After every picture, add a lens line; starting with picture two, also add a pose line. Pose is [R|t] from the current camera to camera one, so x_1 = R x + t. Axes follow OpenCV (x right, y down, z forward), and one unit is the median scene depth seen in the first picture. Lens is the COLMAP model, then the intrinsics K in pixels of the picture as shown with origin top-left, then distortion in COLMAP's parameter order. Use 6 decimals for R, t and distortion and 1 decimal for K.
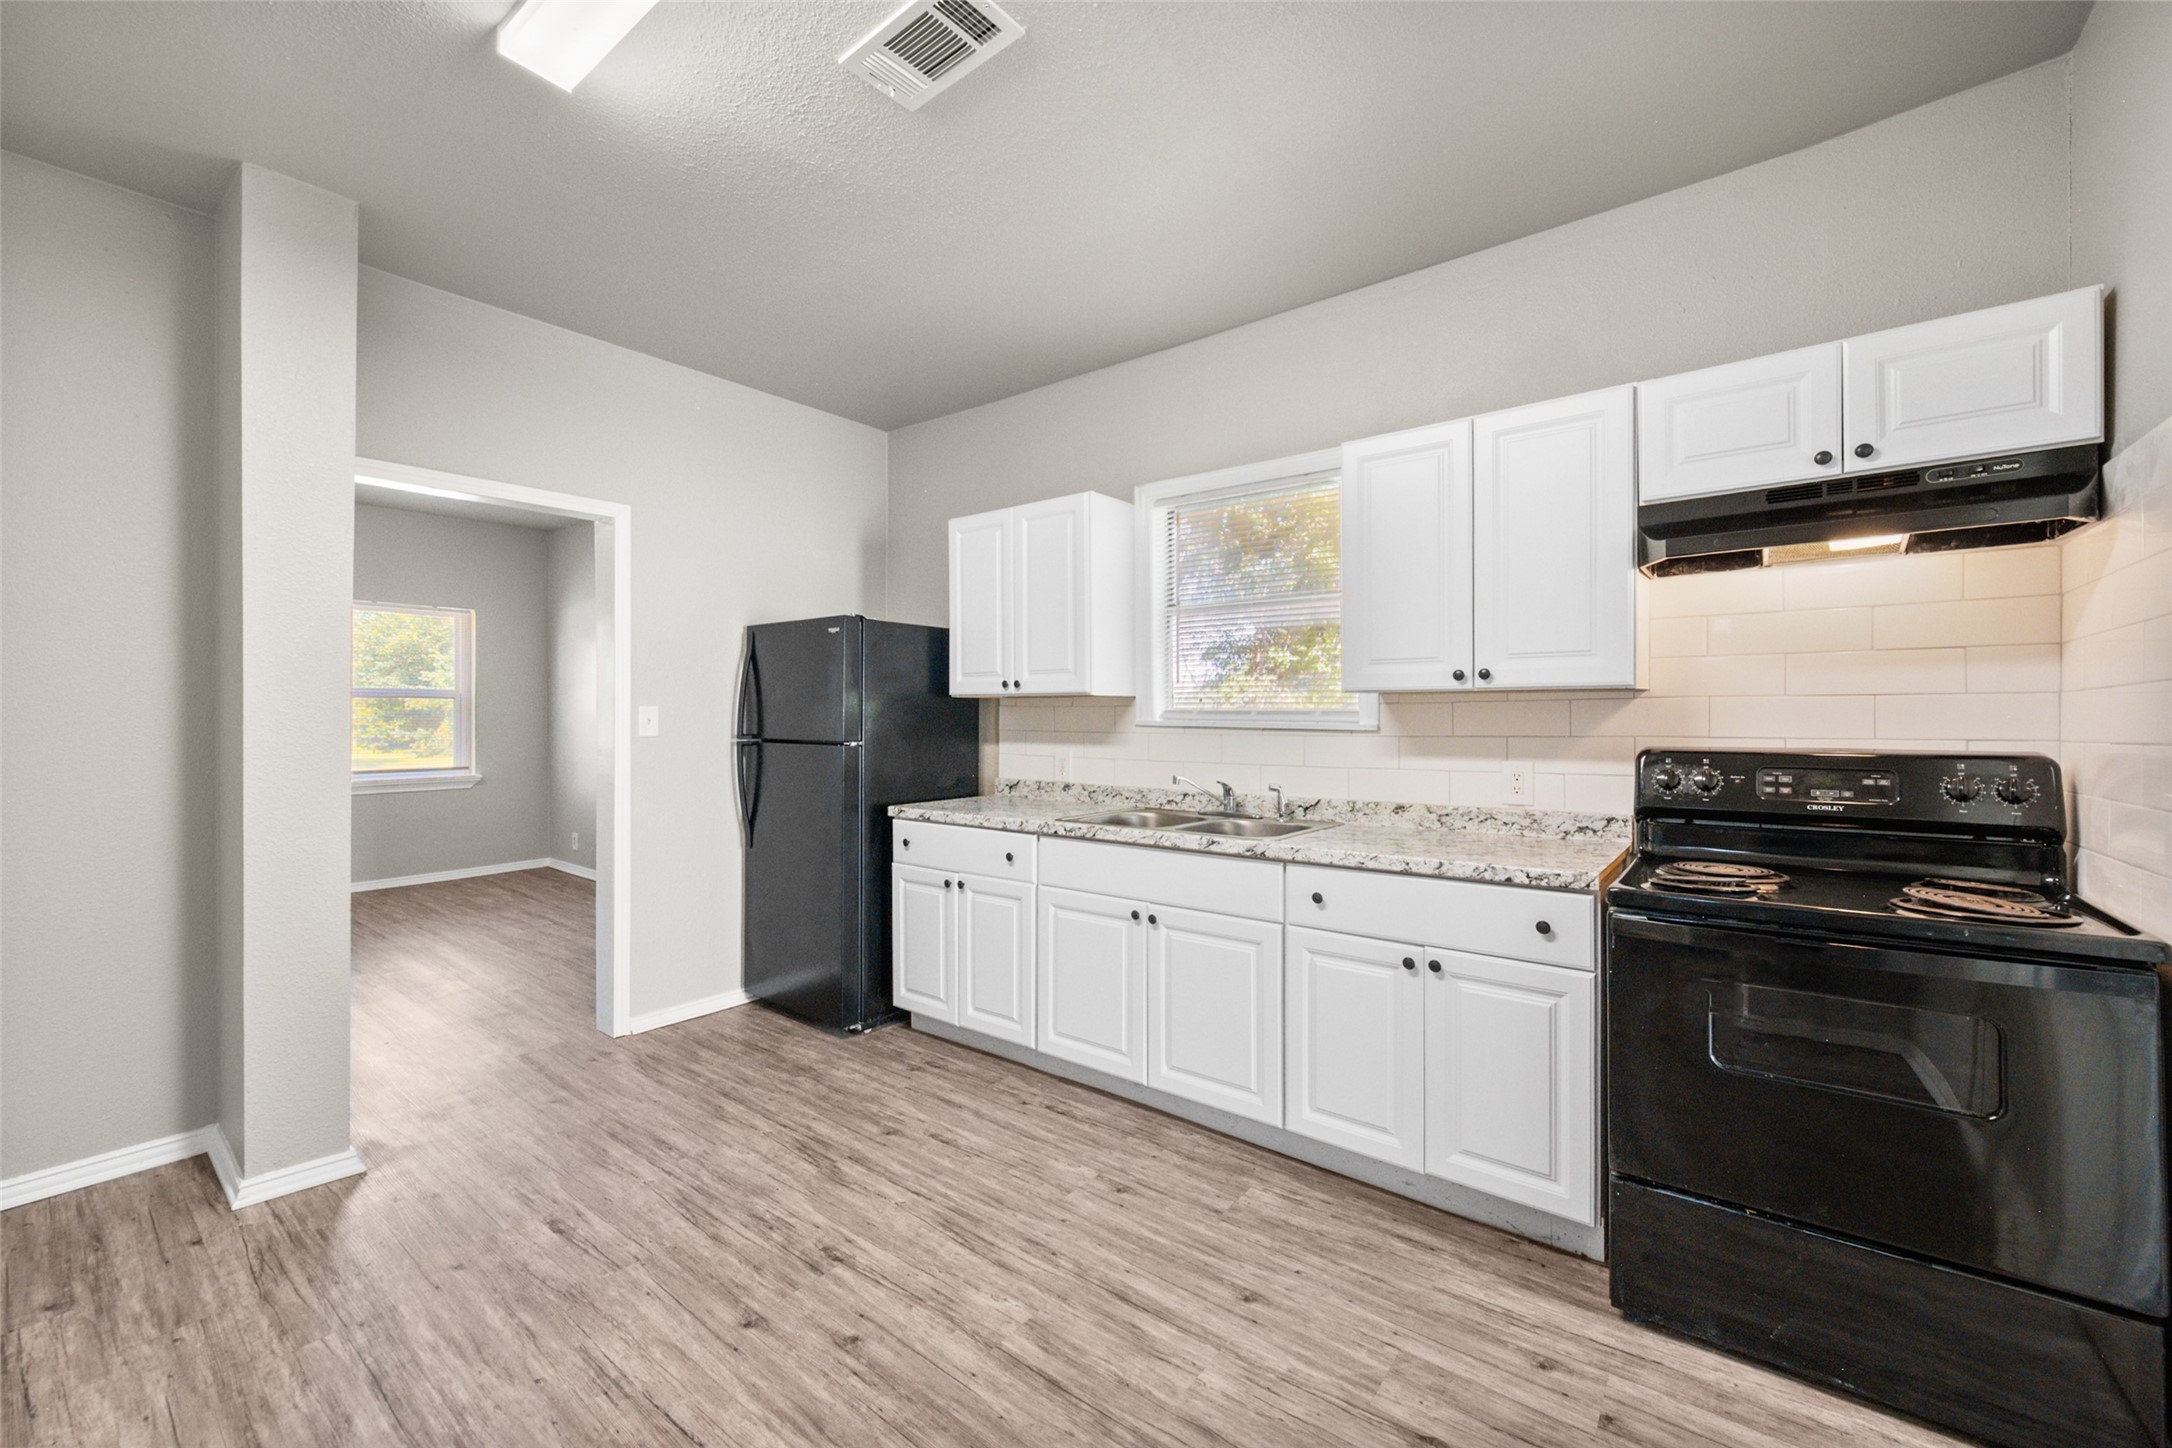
lens RADIAL K [[875.7, 0, 1088.1], [0, 875.7, 715.0], [0, 0, 1]] dist [0.004378, -0.001021]
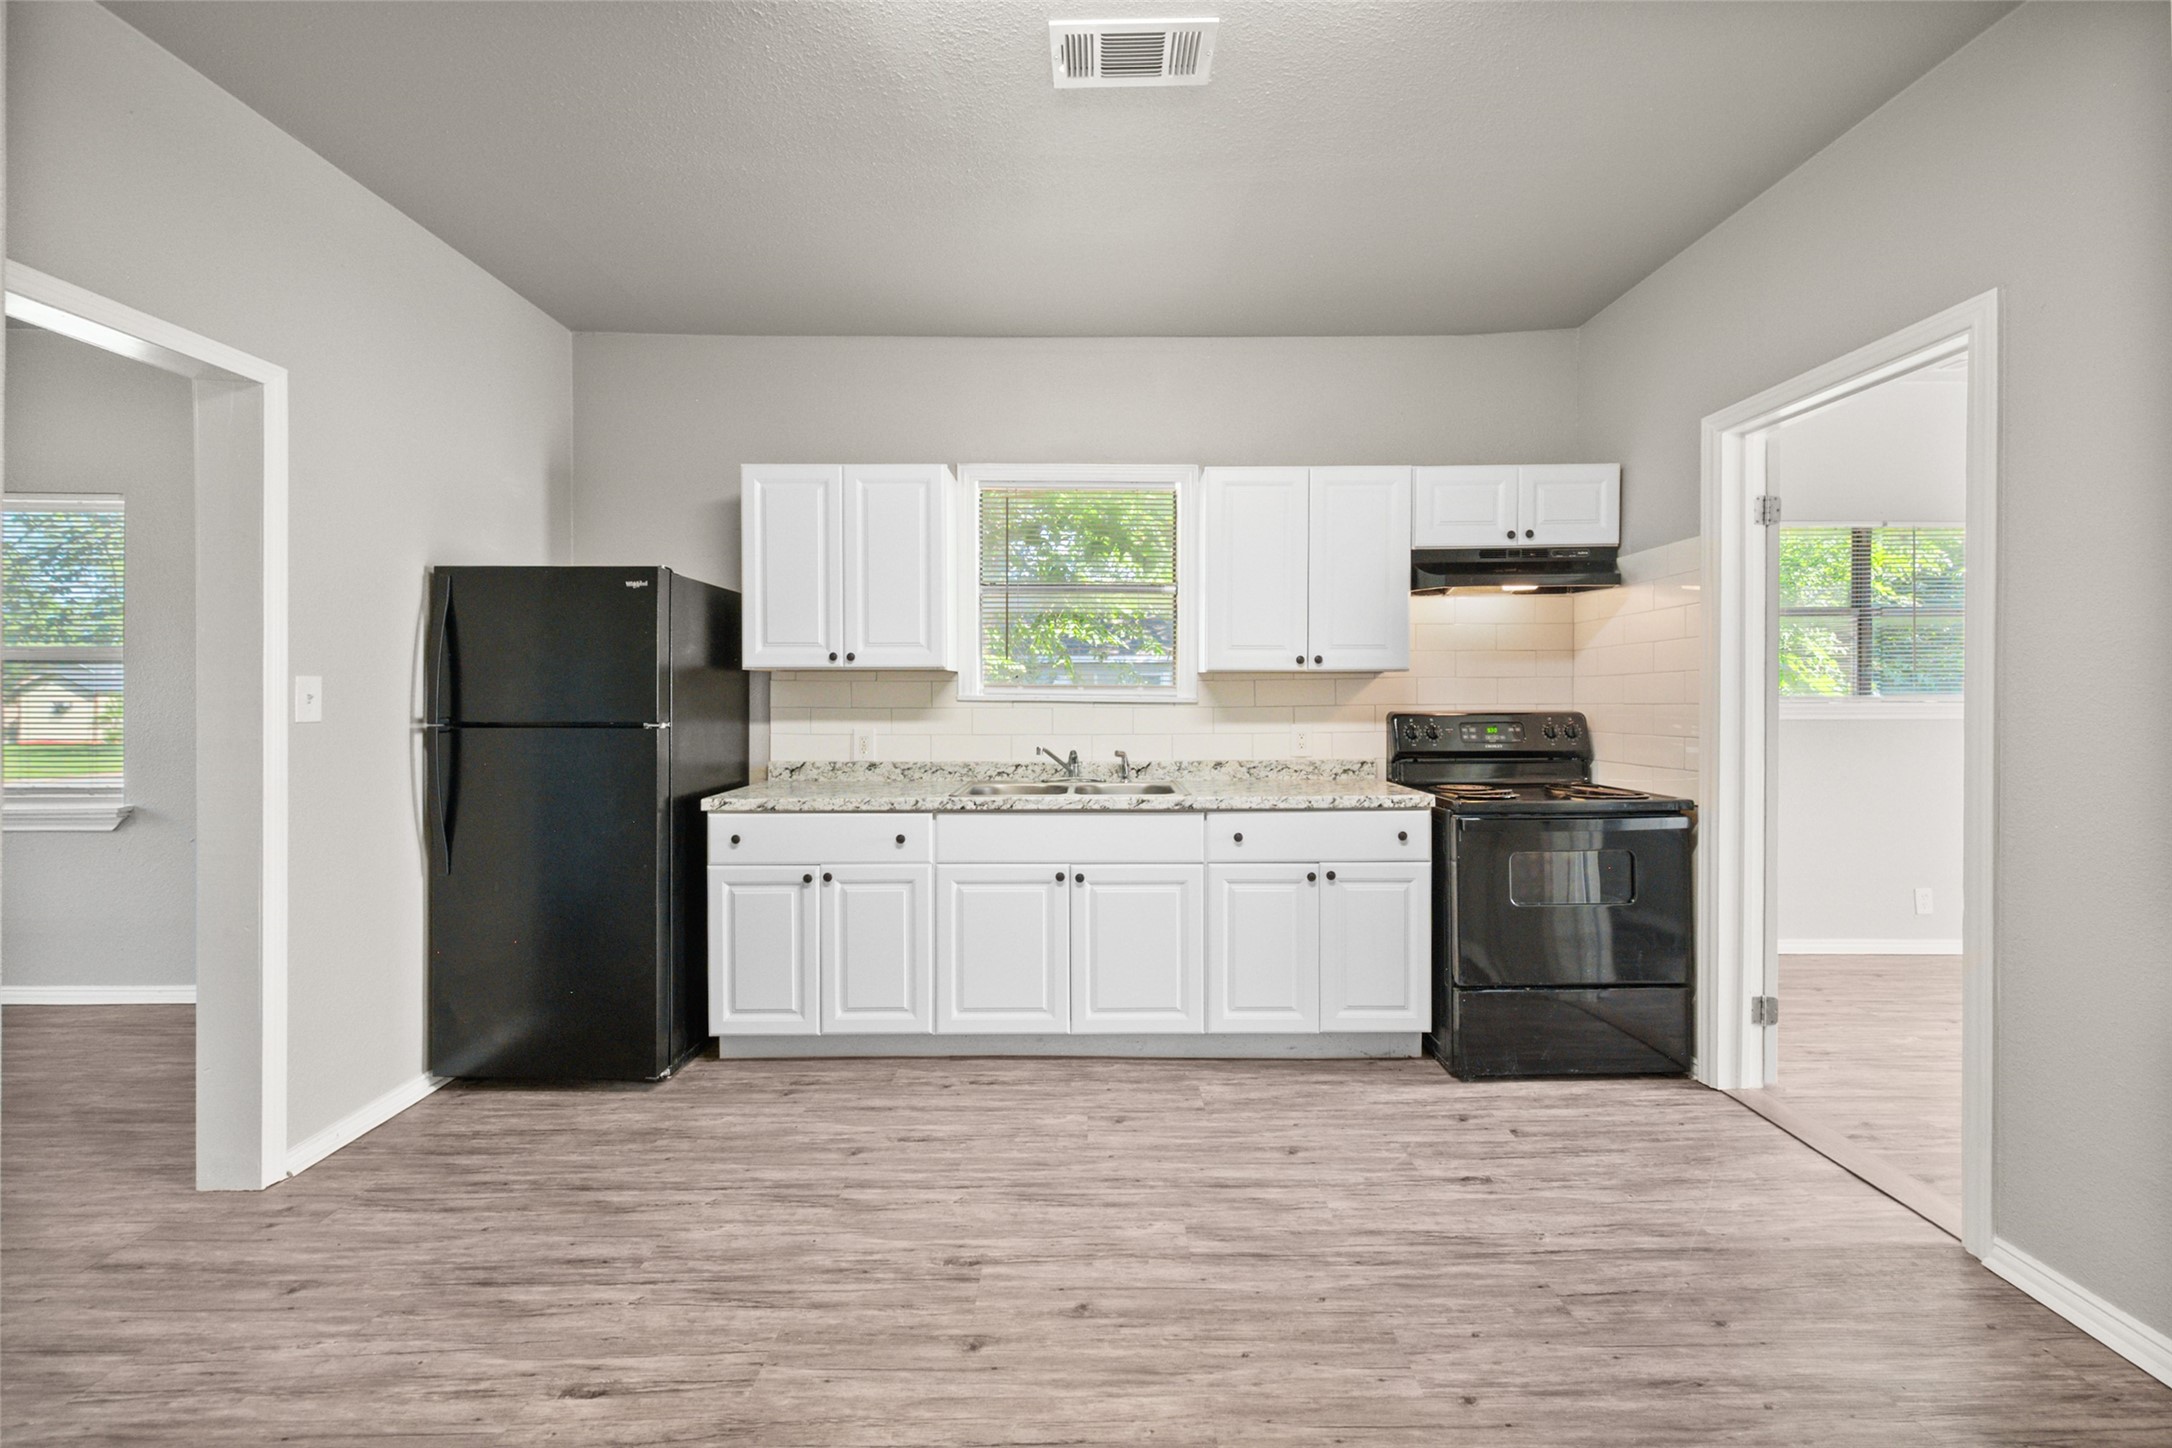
lens RADIAL K [[875.7, 0, 1098.6], [0, 875.7, 699.4], [0, 0, 1]] dist [0.004378, -0.001021]
pose [[0.780807, -0.003160, 0.624764, -0.686072], [0.001671, 0.999994, 0.002970, 0.010265], [-0.624770, -0.001275, 0.780808, 0.161524]]
